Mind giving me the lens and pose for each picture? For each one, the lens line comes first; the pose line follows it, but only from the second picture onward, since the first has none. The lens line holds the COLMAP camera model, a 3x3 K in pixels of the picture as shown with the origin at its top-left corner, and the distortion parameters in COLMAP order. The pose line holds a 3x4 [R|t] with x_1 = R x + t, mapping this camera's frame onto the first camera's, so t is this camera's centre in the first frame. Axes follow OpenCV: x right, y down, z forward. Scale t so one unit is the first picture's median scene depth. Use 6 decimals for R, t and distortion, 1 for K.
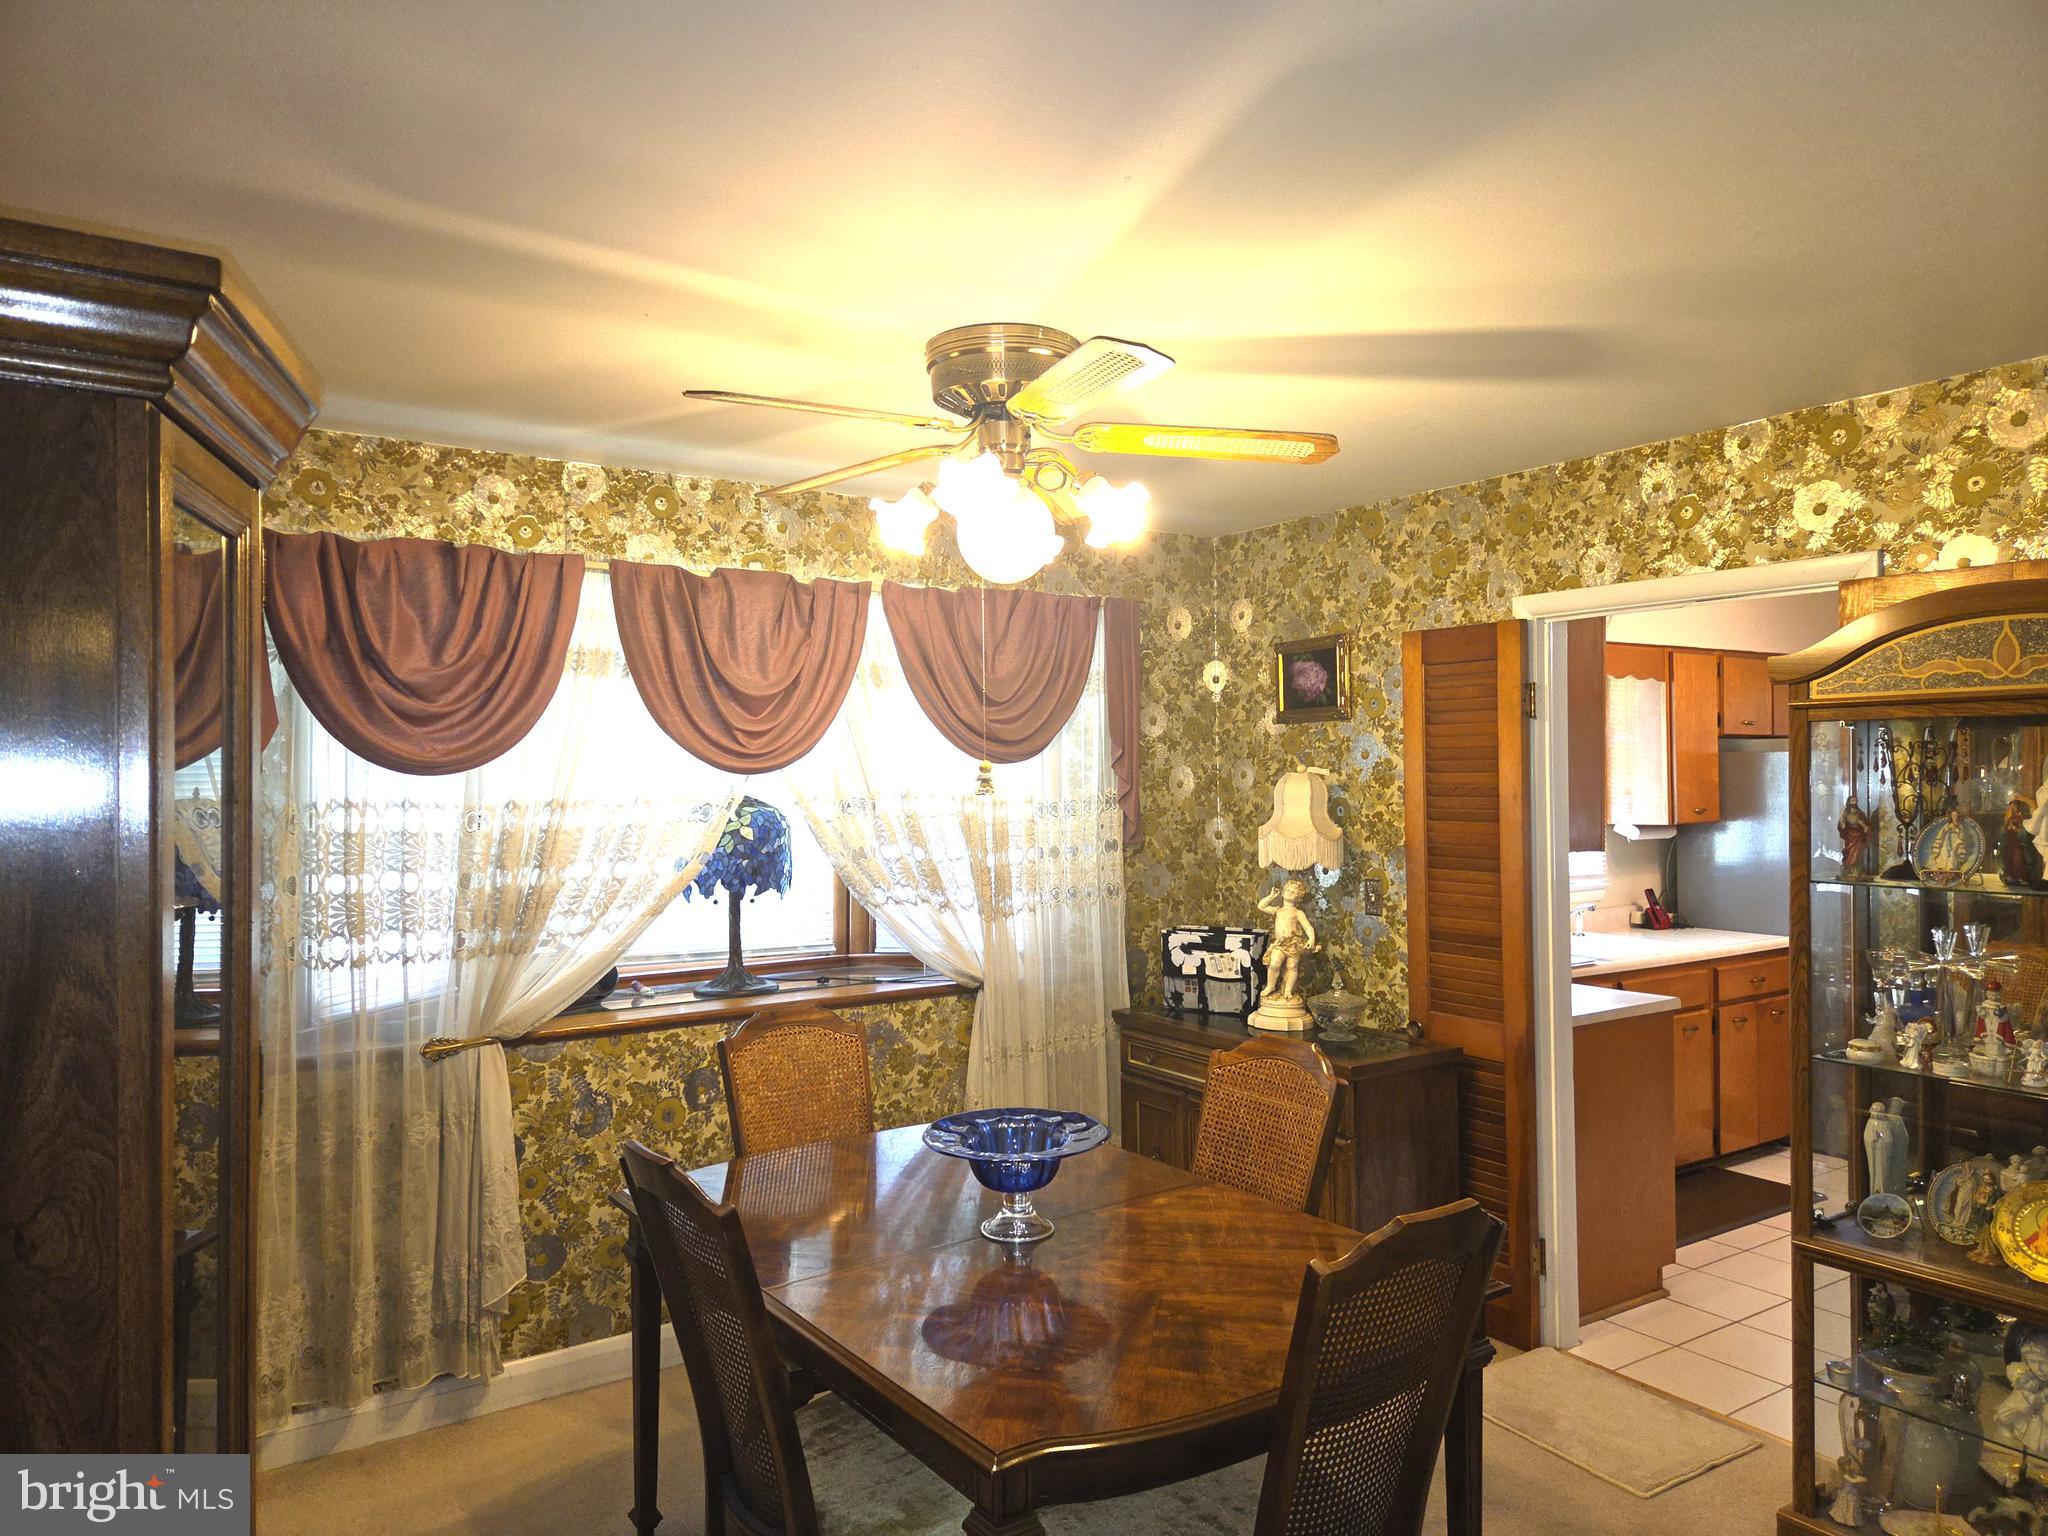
lens RADIAL K [[1378.8, 0, 1021.1], [0, 1378.8, 766.8], [0, 0, 1]] dist [0.069637, -0.057314]
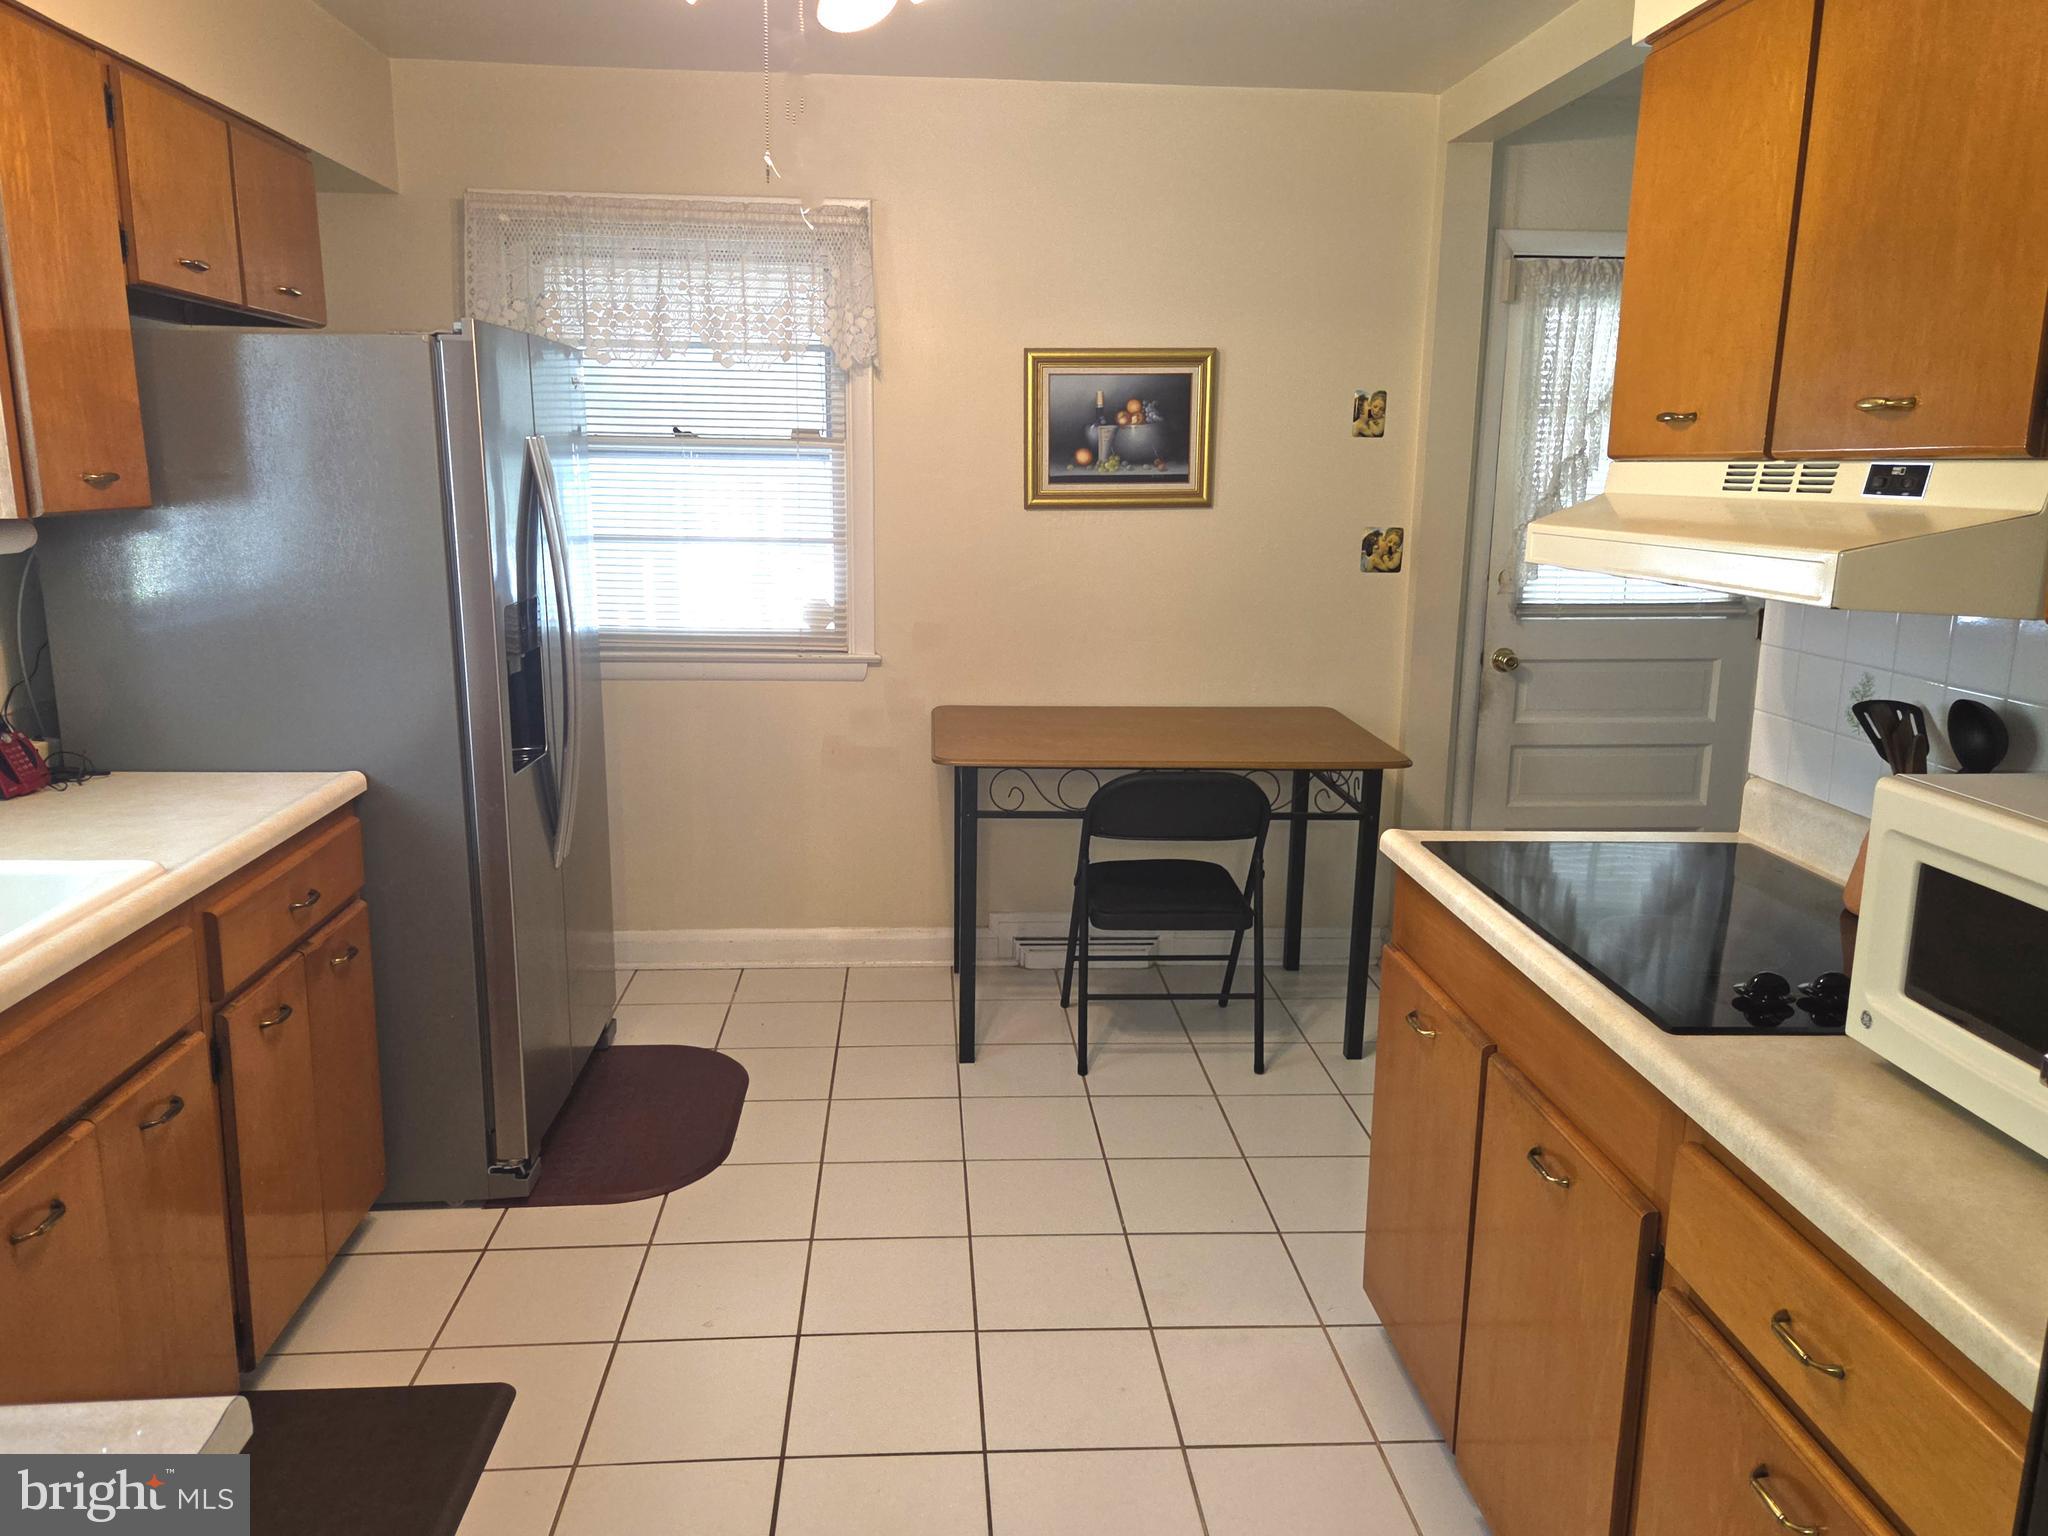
lens RADIAL K [[1421.1, 0, 1014.8], [0, 1421.1, 755.6], [0, 0, 1]] dist [0.012181, -0.010867]
pose [[0.495070, -0.161272, 0.853755, 0.439170], [-0.018477, 0.980446, 0.195918, 0.040521], [-0.868657, -0.112768, 0.482410, 0.972536]]
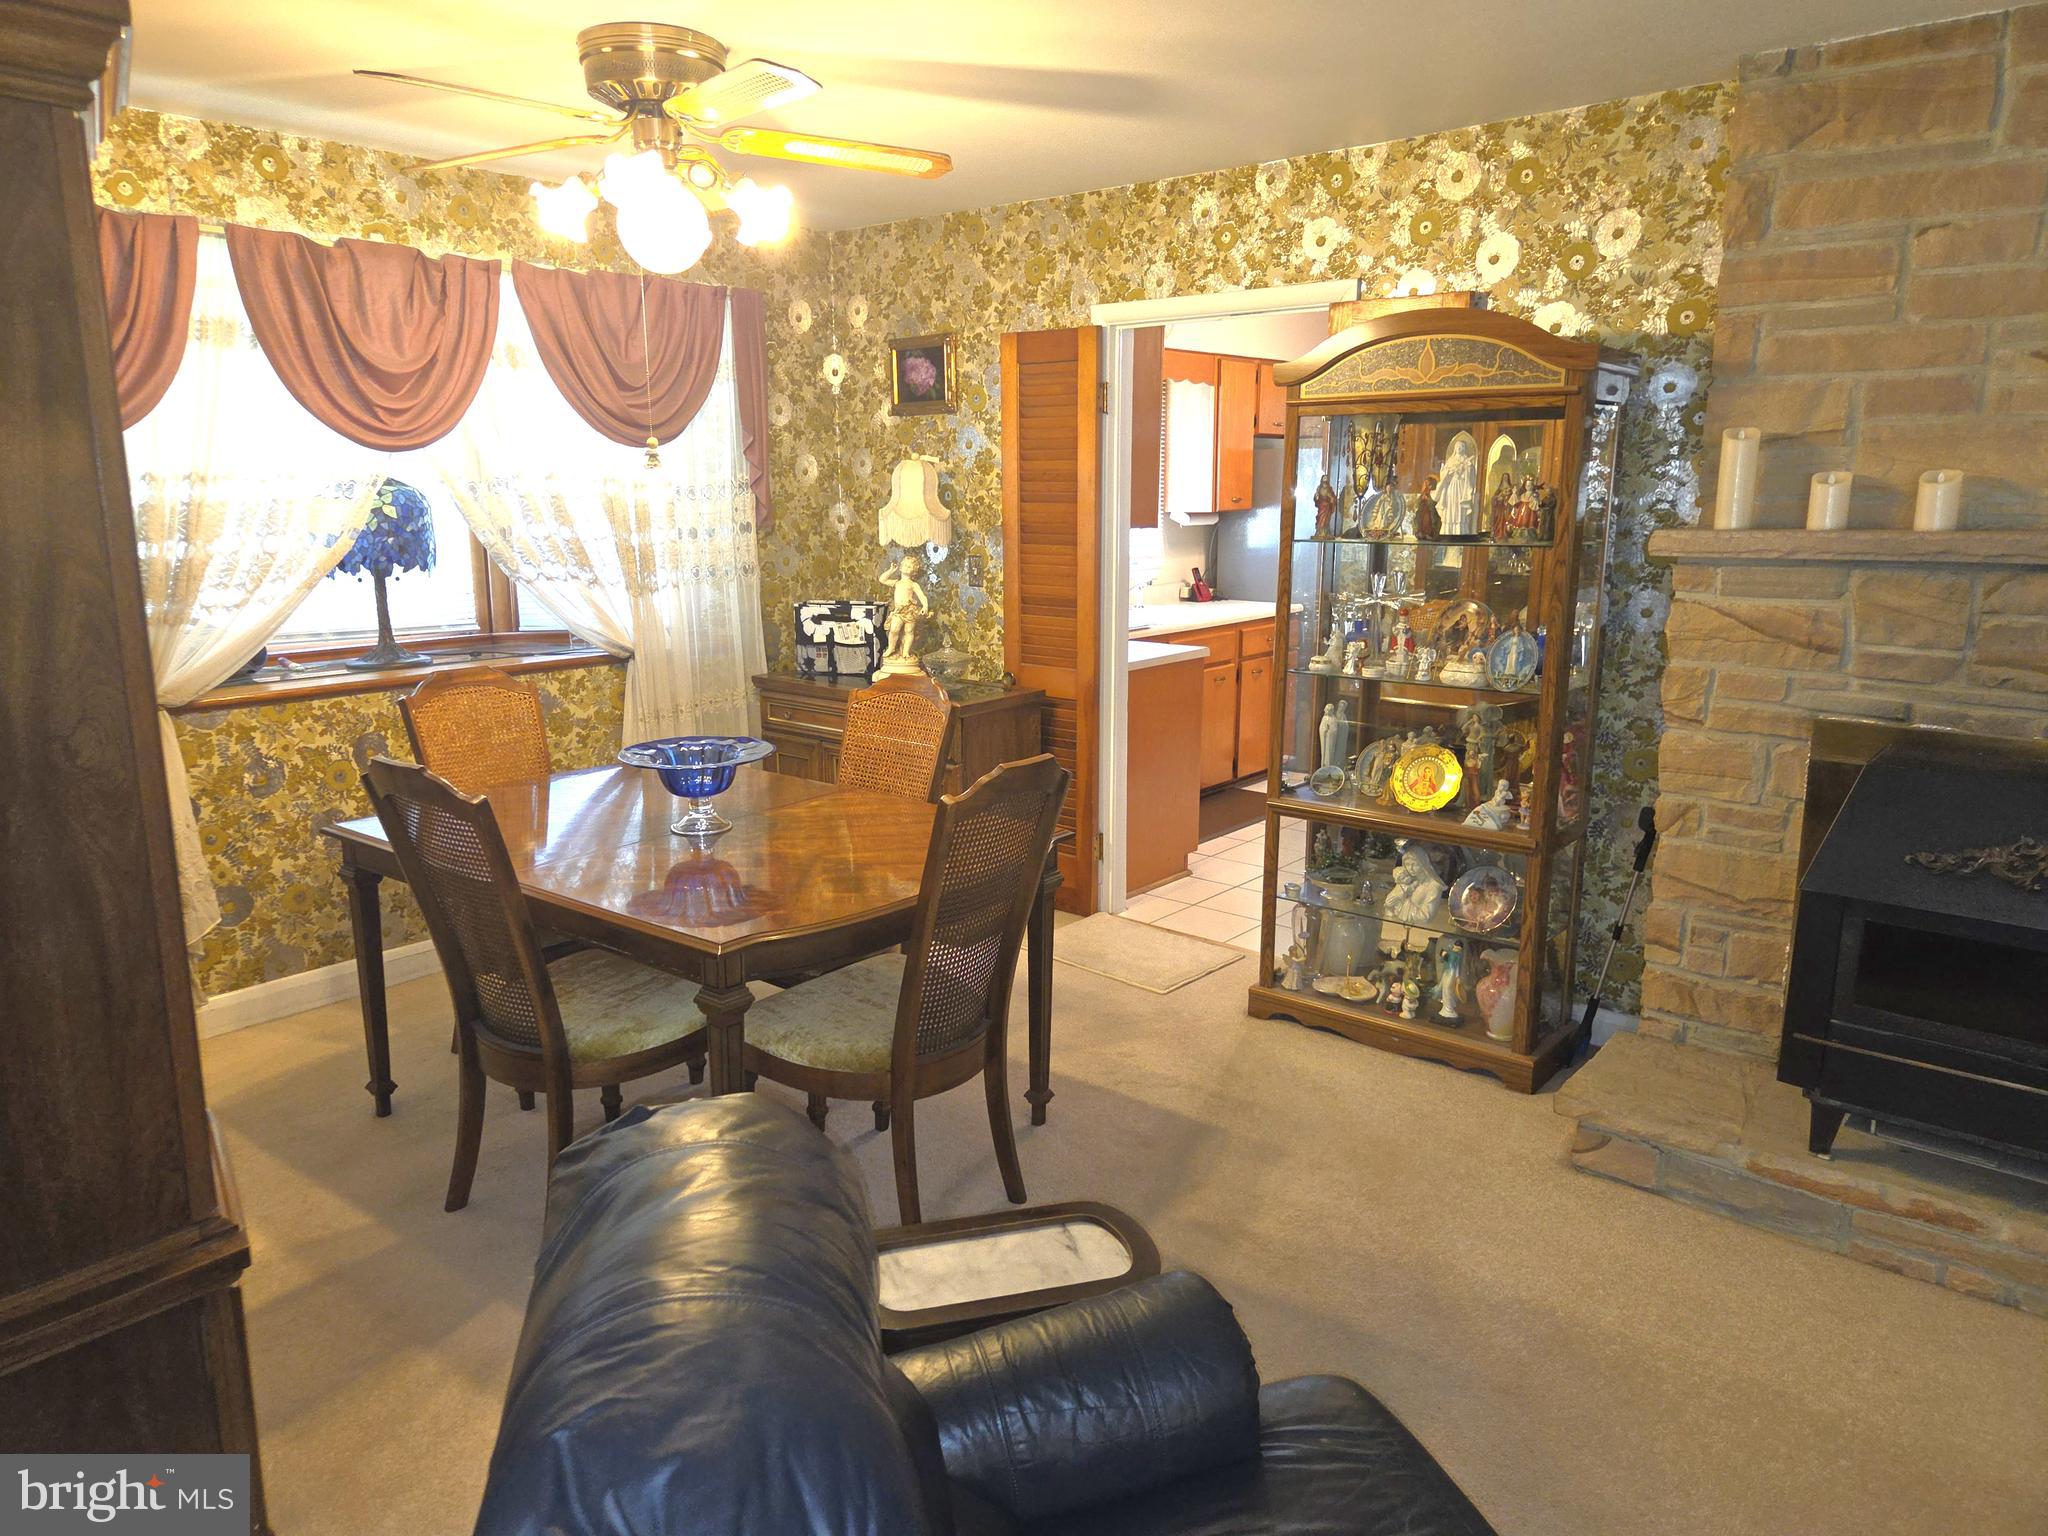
lens RADIAL K [[1378.8, 0, 1013.3], [0, 1378.8, 765.2], [0, 0, 1]] dist [0.069637, -0.057314]
pose [[0.960327, -0.051502, 0.274080, -0.050888], [-0.006873, 0.978130, 0.207879, 0.014364], [-0.278792, -0.201516, 0.938971, -0.160956]]
